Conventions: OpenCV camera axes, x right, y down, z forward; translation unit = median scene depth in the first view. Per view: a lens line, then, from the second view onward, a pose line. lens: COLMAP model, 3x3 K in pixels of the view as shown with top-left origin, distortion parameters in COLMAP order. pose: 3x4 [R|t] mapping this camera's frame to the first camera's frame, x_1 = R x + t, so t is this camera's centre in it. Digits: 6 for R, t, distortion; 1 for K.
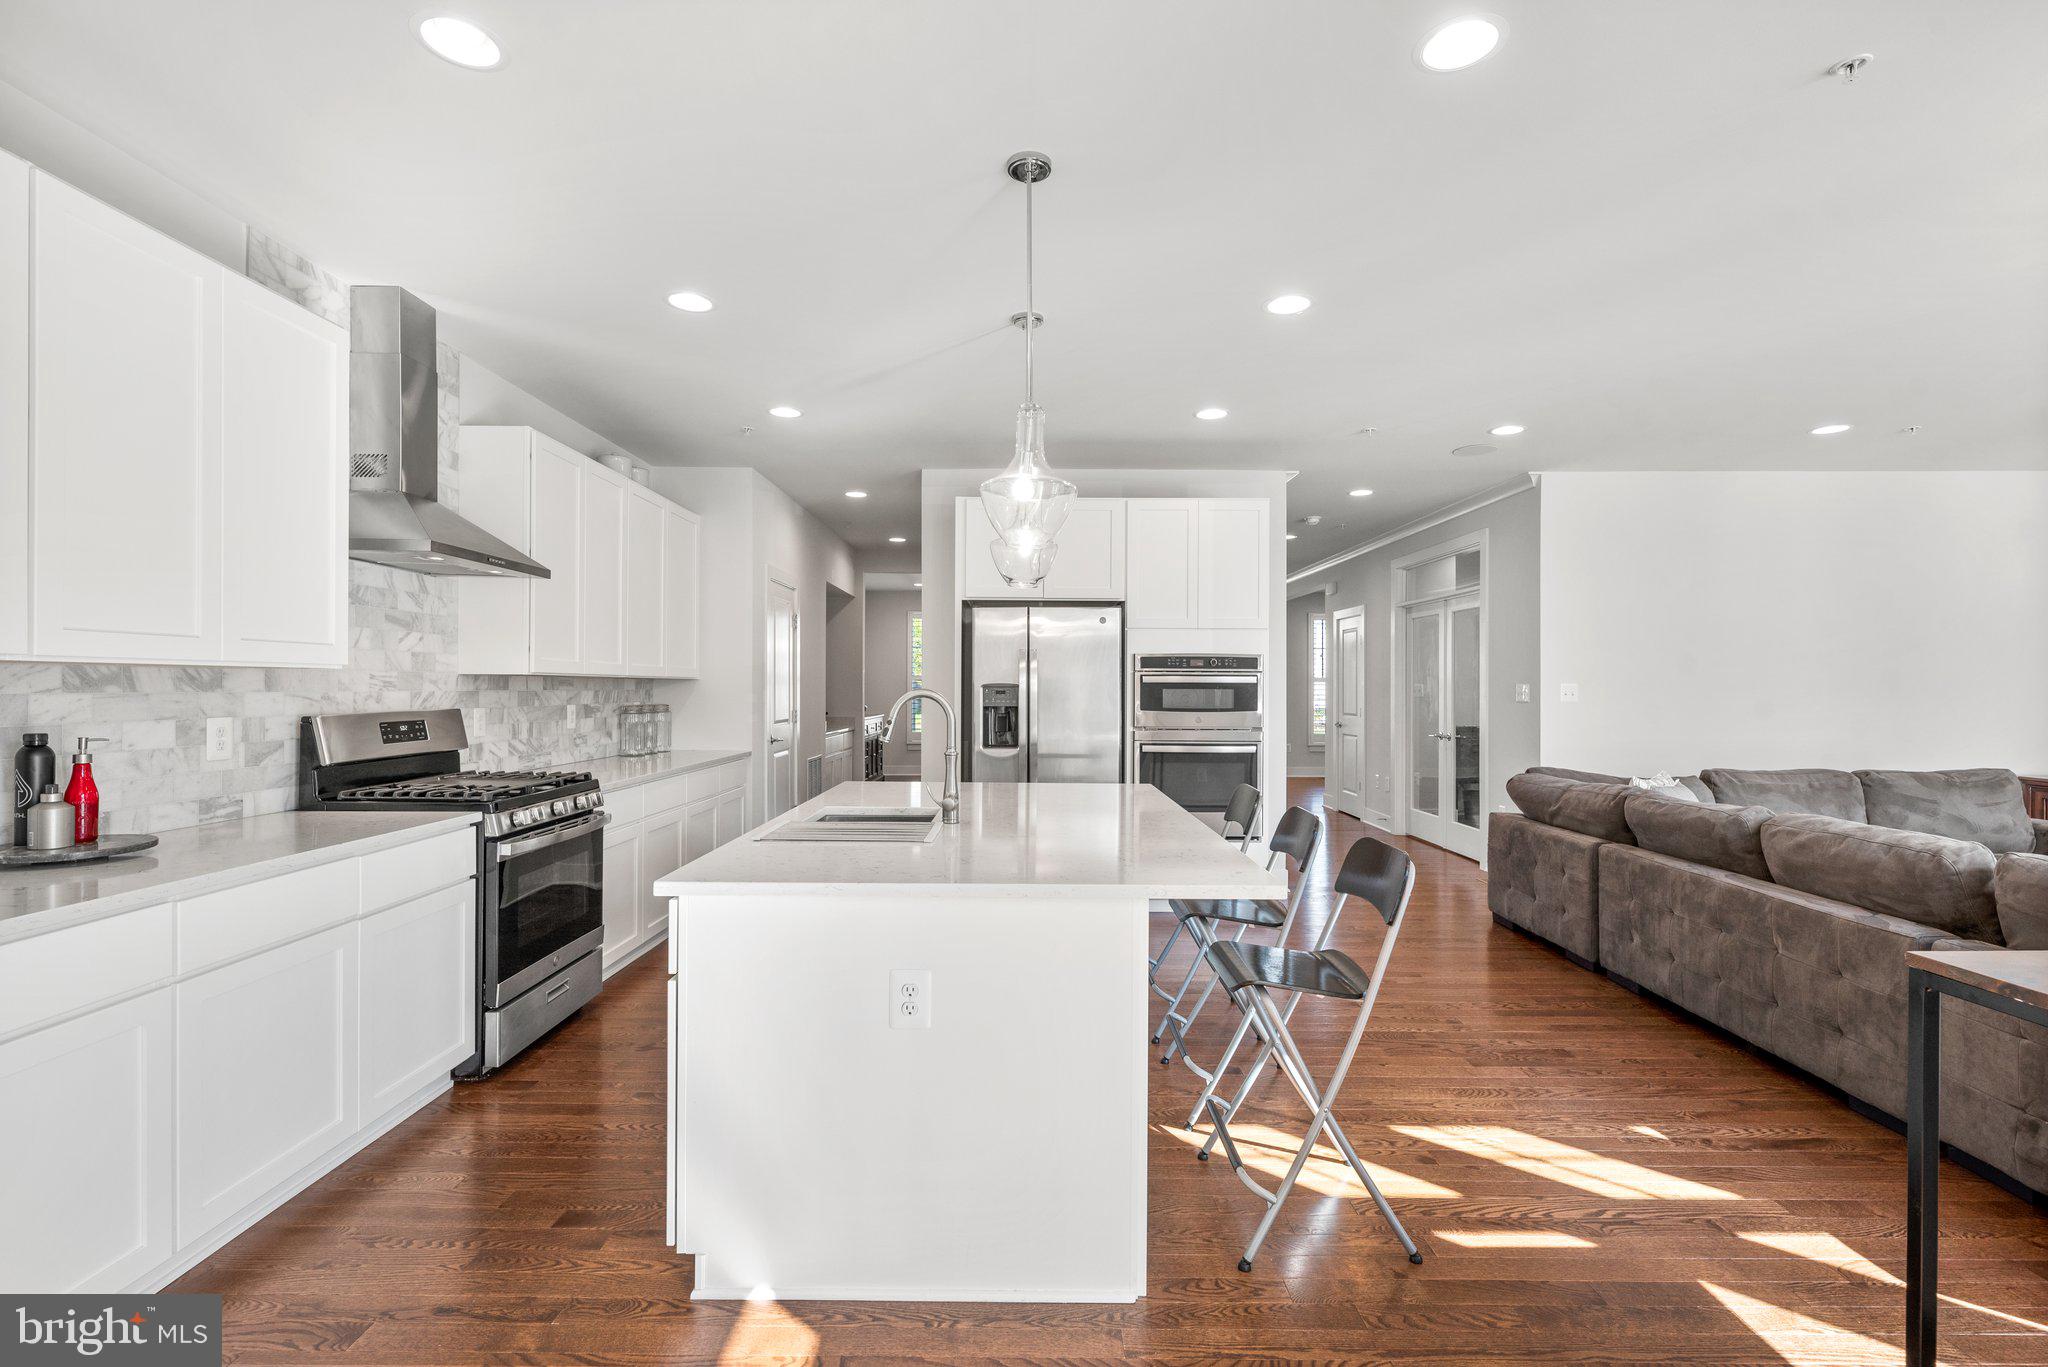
lens RADIAL K [[923.2, 0, 1016.8], [0, 923.2, 686.9], [0, 0, 1]] dist [0.003345, -0.001619]
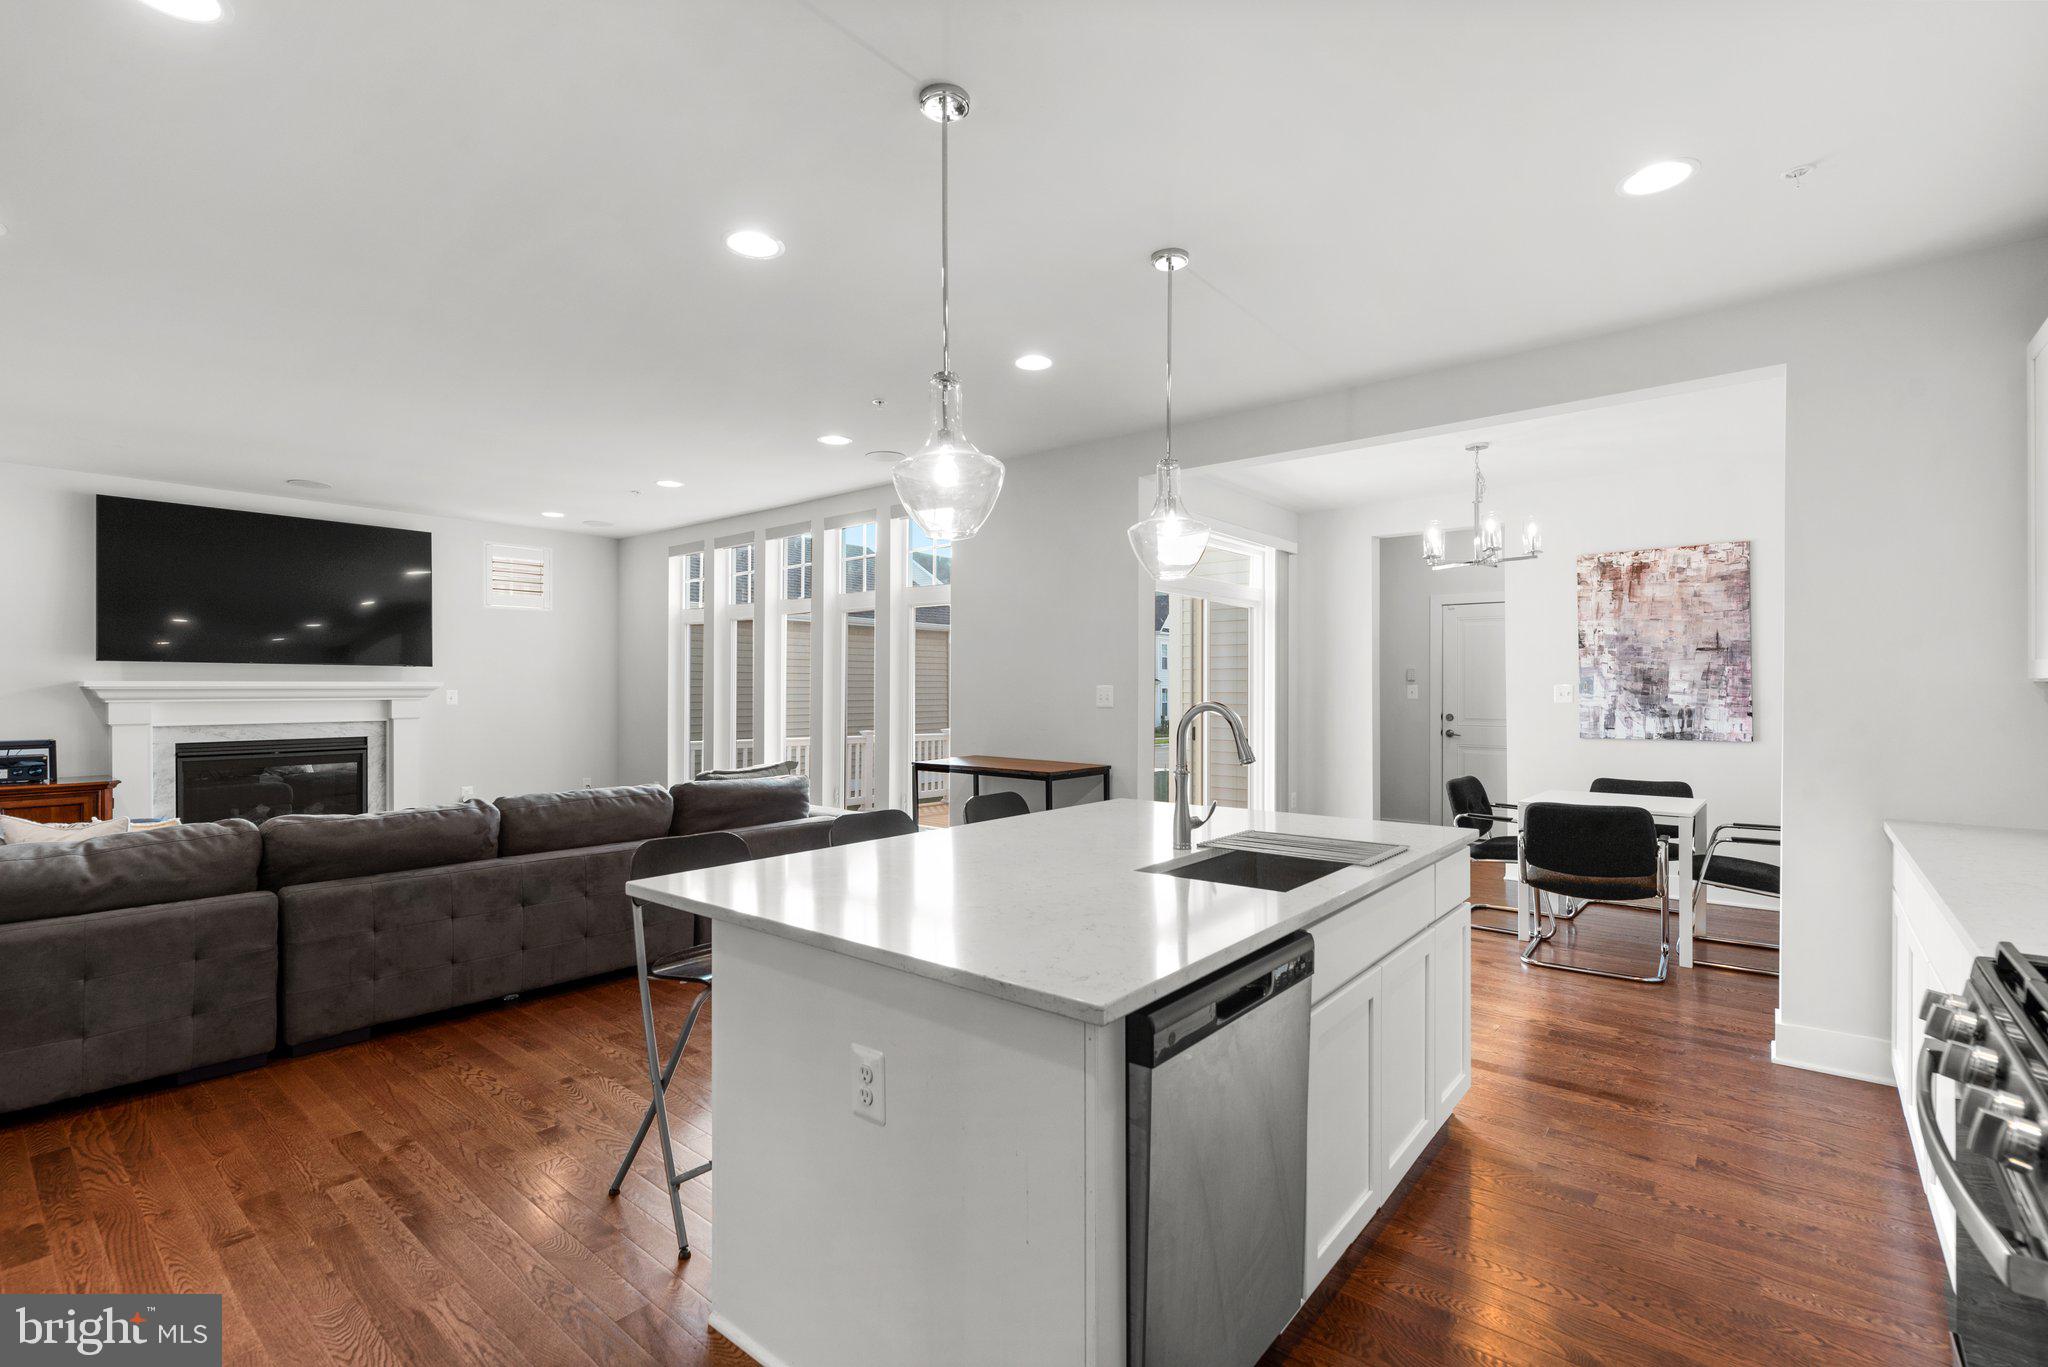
lens RADIAL K [[923.2, 0, 1031.7], [0, 923.2, 682.7], [0, 0, 1]] dist [0.003345, -0.001619]
pose [[-0.779809, -0.001522, 0.626016, -0.391093], [-0.004007, 0.999989, -0.002559, -0.009483], [-0.626005, -0.004504, -0.779806, 1.342553]]
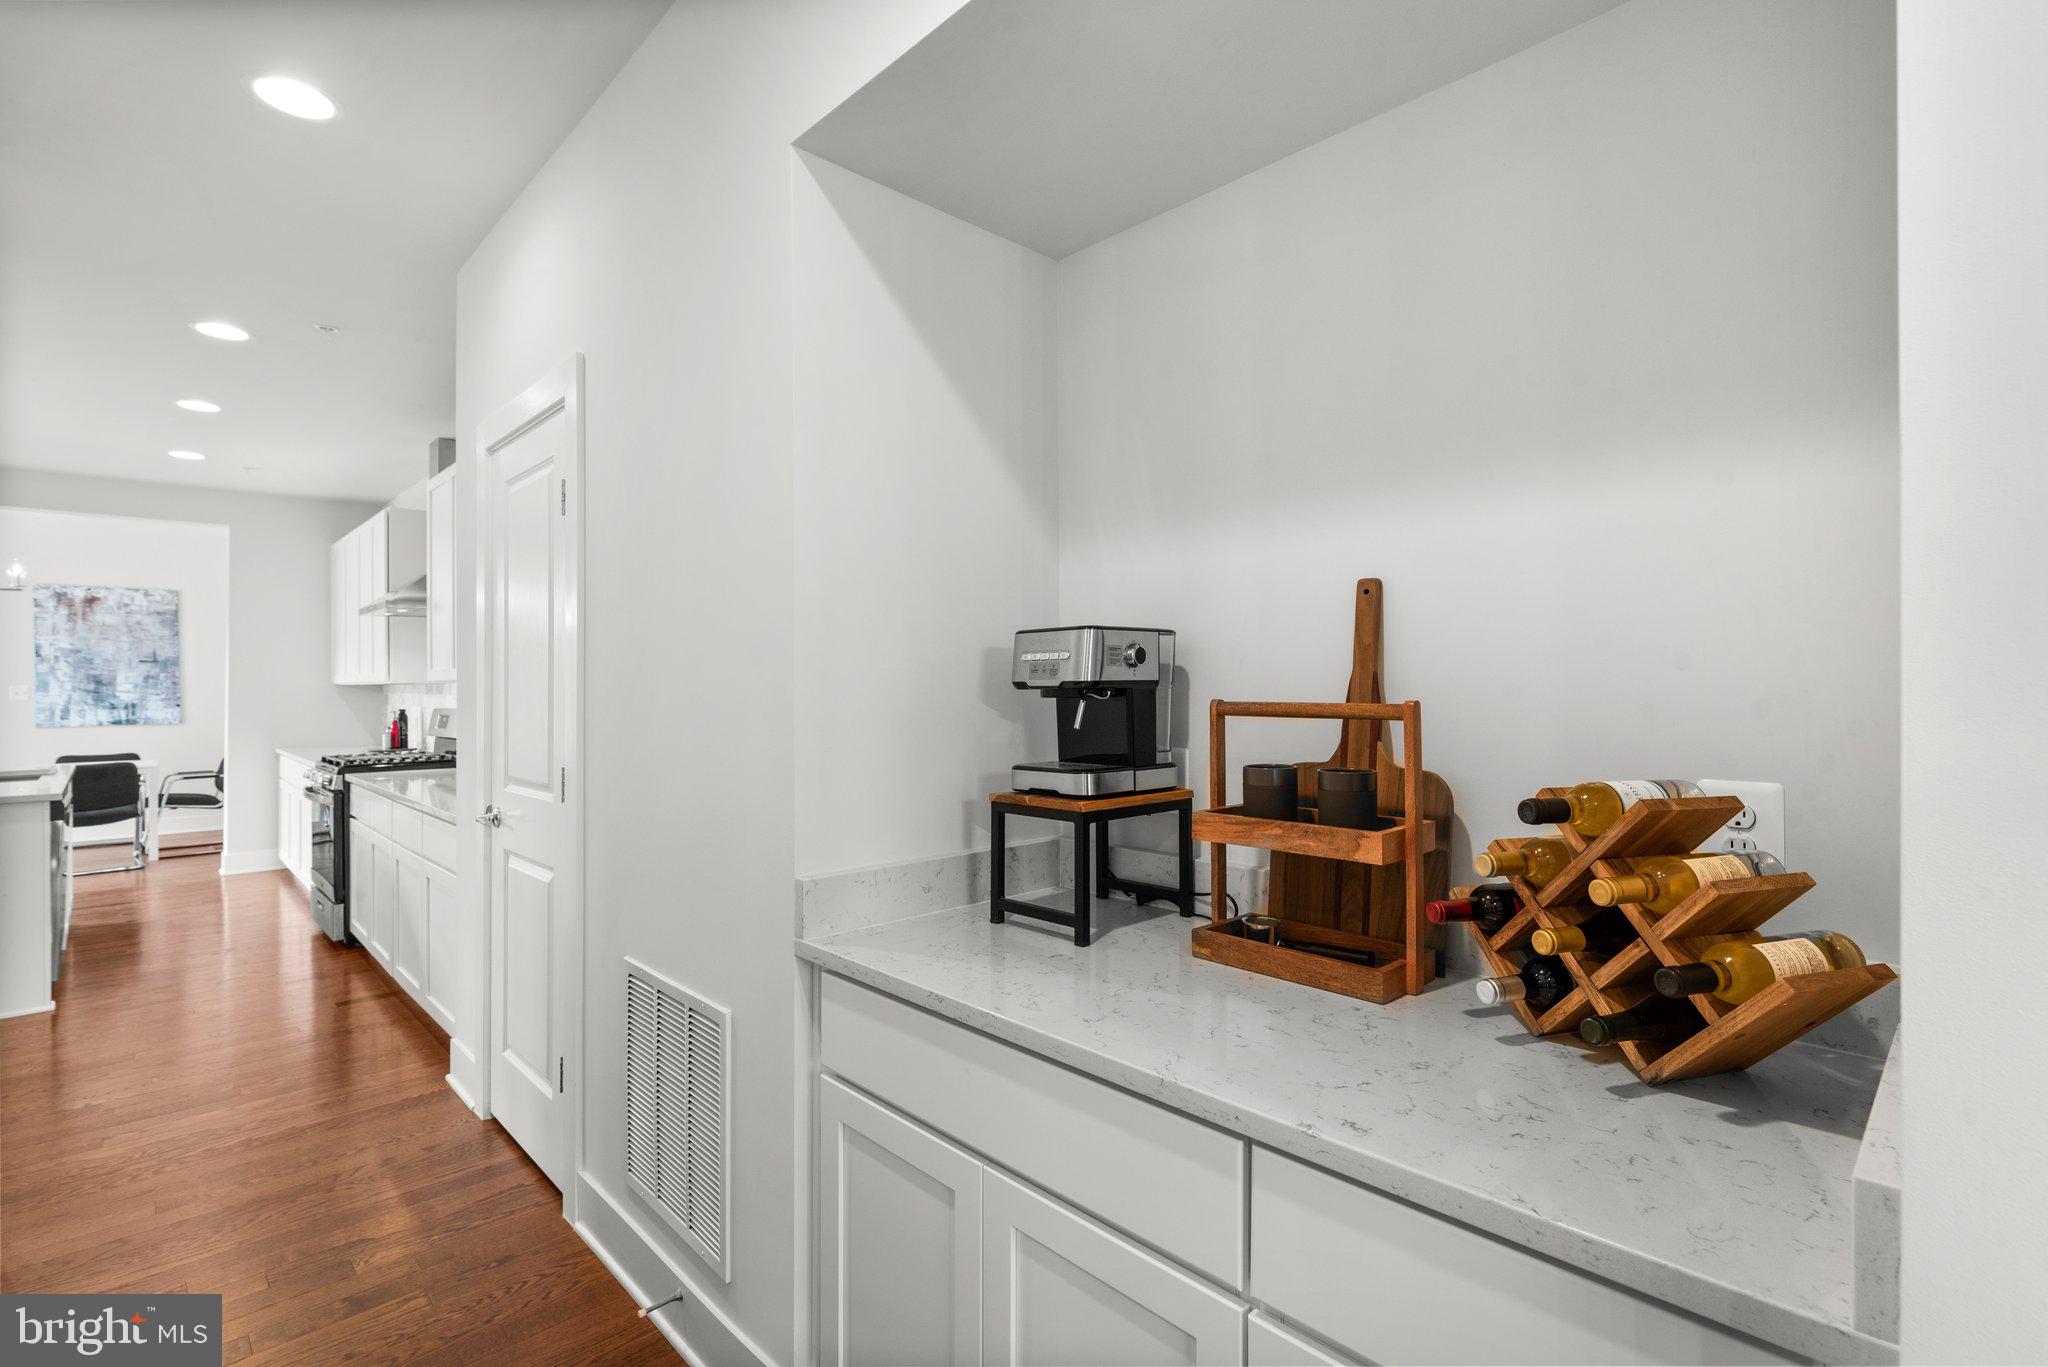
lens RADIAL K [[947.7, 0, 1036.3], [0, 947.7, 689.1], [0, 0, 1]] dist [0.003503, 0.000409]
pose [[-0.712082, -0.003615, -0.702087, -0.226520], [-0.001867, 0.999993, -0.003255, -0.003818], [0.702094, -0.001007, -0.712084, 2.553395]]
